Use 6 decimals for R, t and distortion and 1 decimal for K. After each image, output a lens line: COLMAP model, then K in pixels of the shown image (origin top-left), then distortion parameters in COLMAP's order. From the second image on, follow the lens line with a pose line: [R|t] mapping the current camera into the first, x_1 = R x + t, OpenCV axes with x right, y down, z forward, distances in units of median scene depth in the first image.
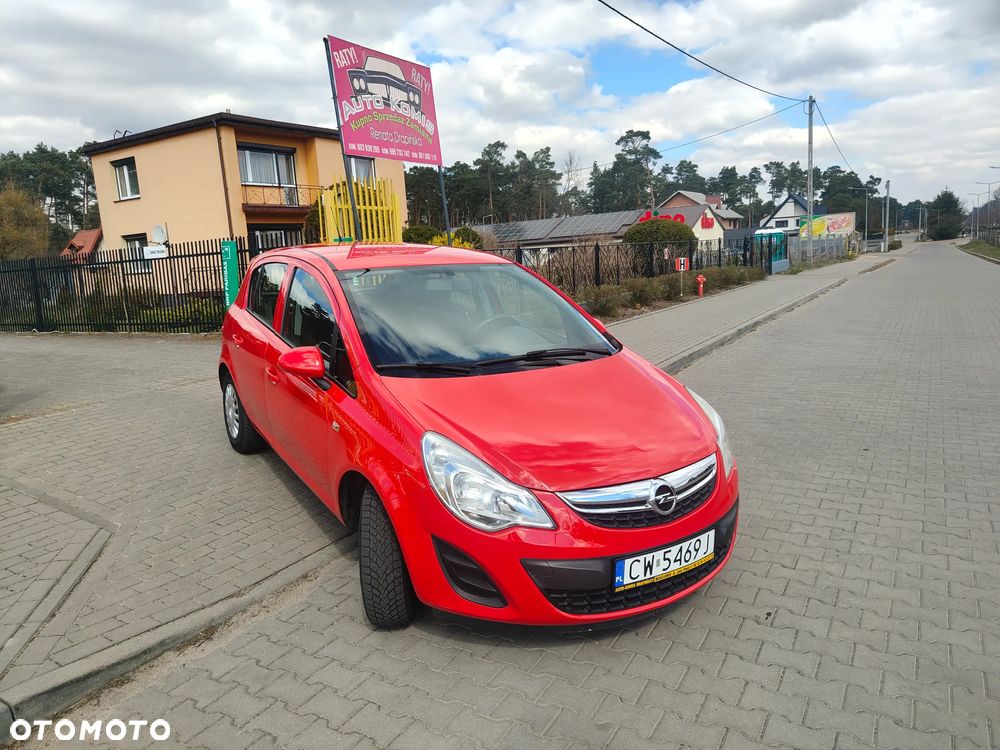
lens RADIAL K [[713.4, 0, 498.2], [0, 713.4, 375.0], [0, 0, 1]] dist [0.006330, -0.001593]
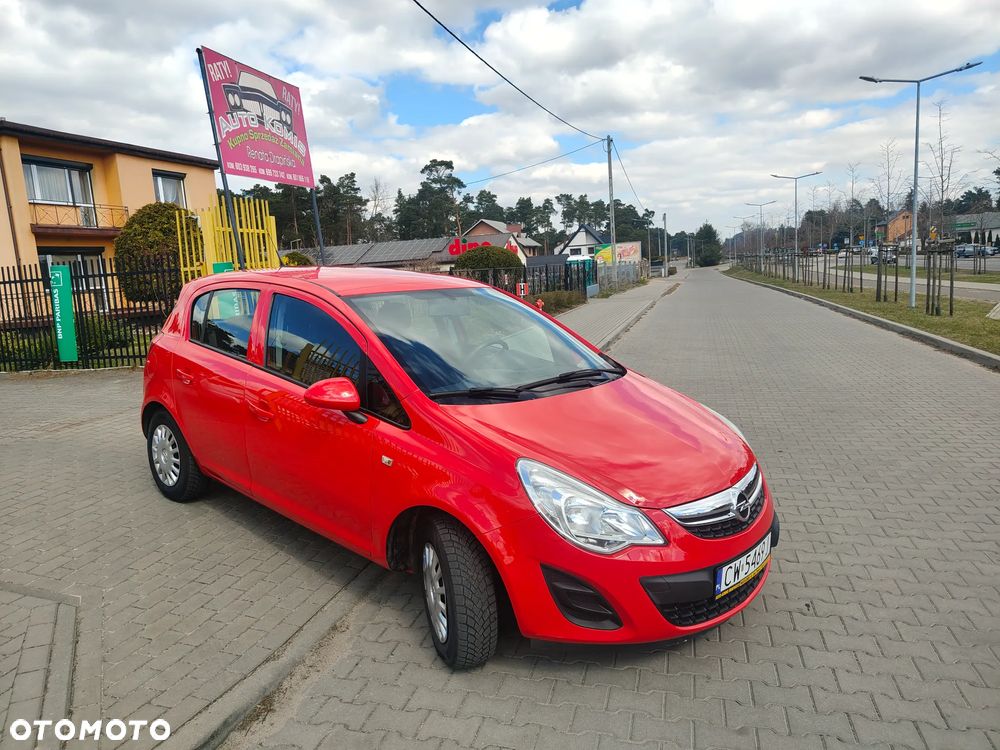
lens RADIAL K [[711.5, 0, 496.5], [0, 711.5, 376.8], [0, 0, 1]] dist [0.006768, -0.001714]
pose [[0.964894, -0.038928, 0.259740, -0.112878], [0.047358, 0.998532, -0.026273, -0.002507], [-0.258336, 0.037651, 0.965321, 0.018891]]
